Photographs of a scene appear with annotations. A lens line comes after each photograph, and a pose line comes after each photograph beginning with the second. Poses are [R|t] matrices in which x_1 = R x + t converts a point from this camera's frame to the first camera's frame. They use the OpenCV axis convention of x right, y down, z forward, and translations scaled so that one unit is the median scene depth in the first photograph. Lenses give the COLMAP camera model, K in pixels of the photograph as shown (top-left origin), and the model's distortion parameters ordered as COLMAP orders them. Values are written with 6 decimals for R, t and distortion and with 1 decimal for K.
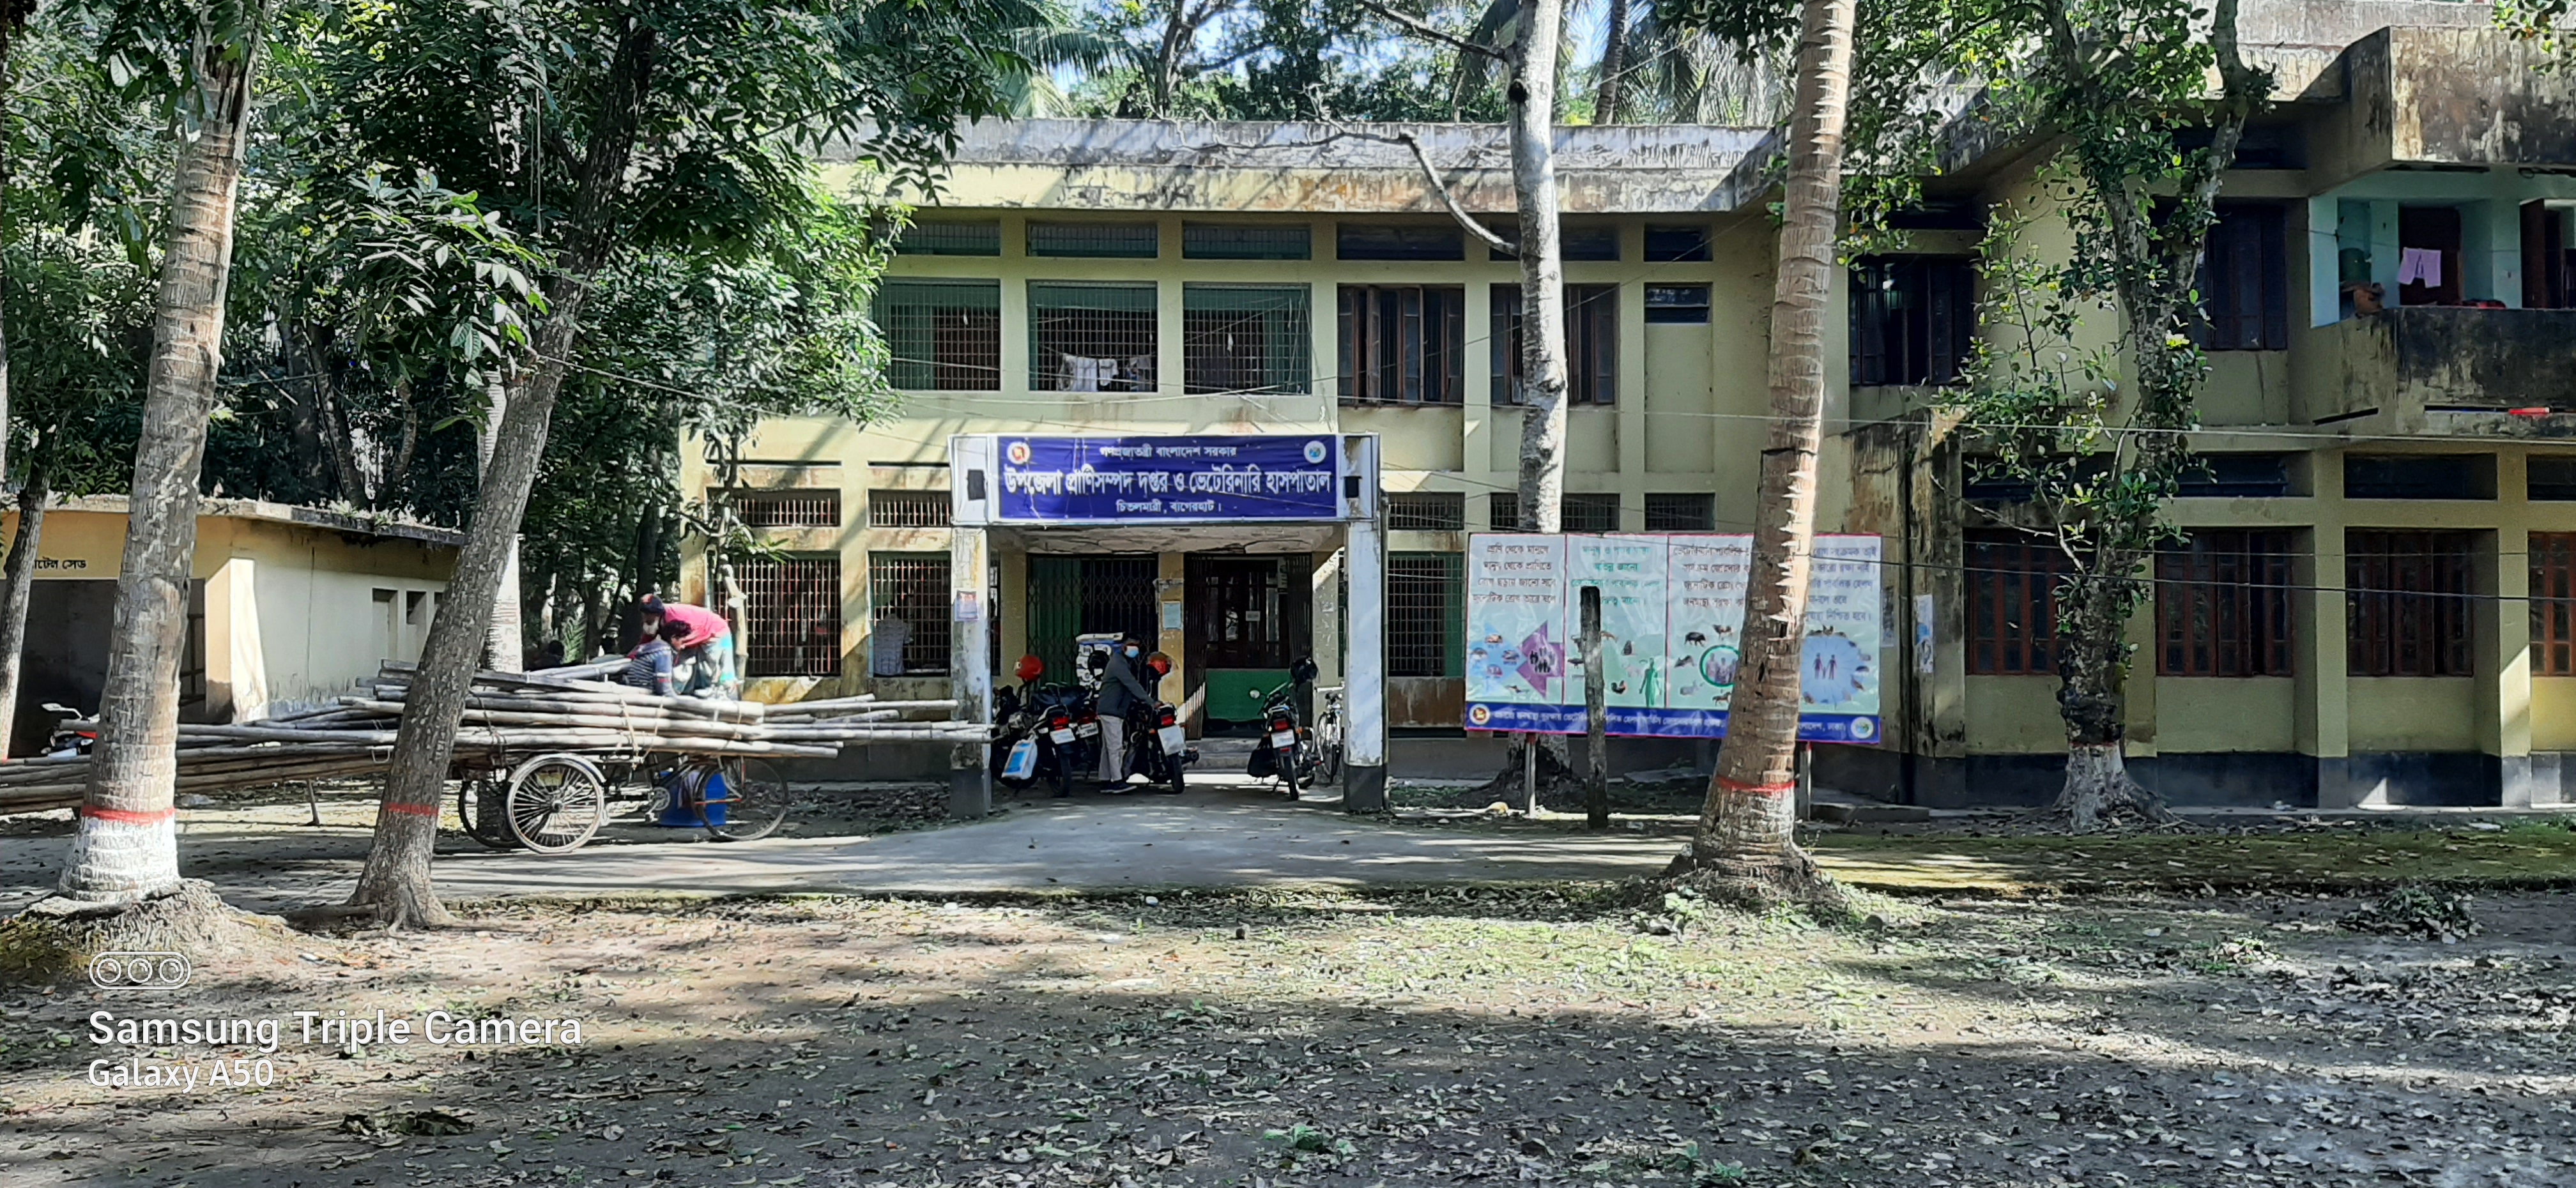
lens RADIAL K [[2007.2, 0, 1313.3], [0, 2007.2, 602.1], [0, 0, 1]] dist [0.162826, -0.344293]
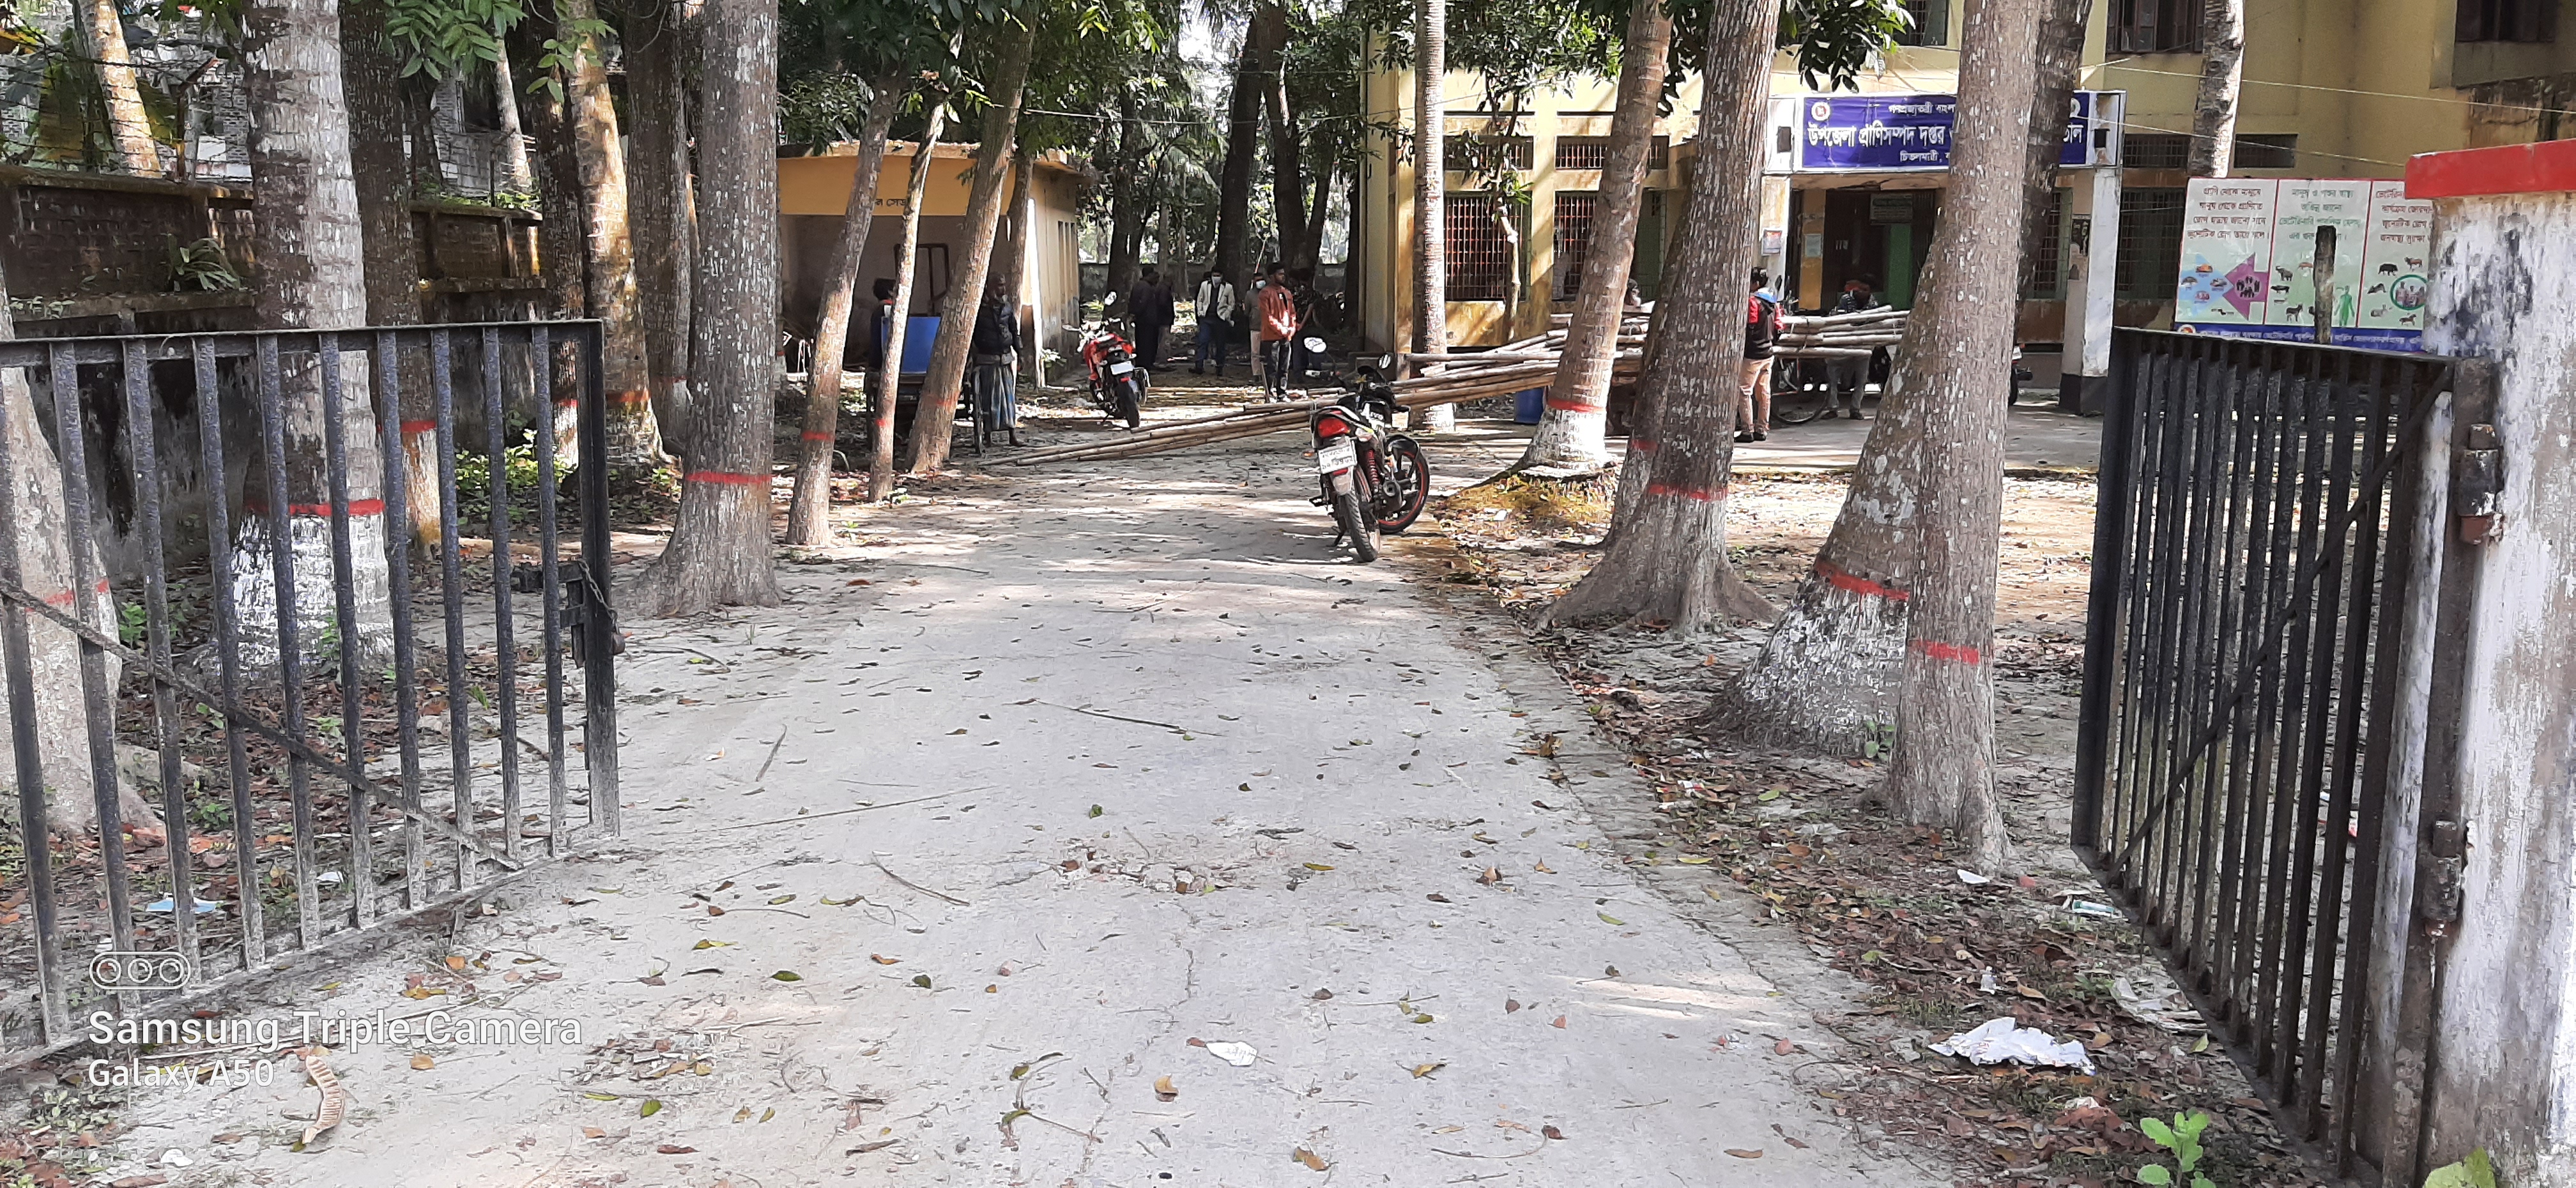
lens RADIAL K [[1971.0, 0, 1288.0], [0, 1971.0, 594.0], [0, 0, 1]] dist [0.039326, -0.100540]
pose [[0.998766, 0.006542, -0.049227, -0.346985], [0.002849, 0.982102, 0.188331, -0.012992], [0.049578, -0.188239, 0.980871, -0.180976]]
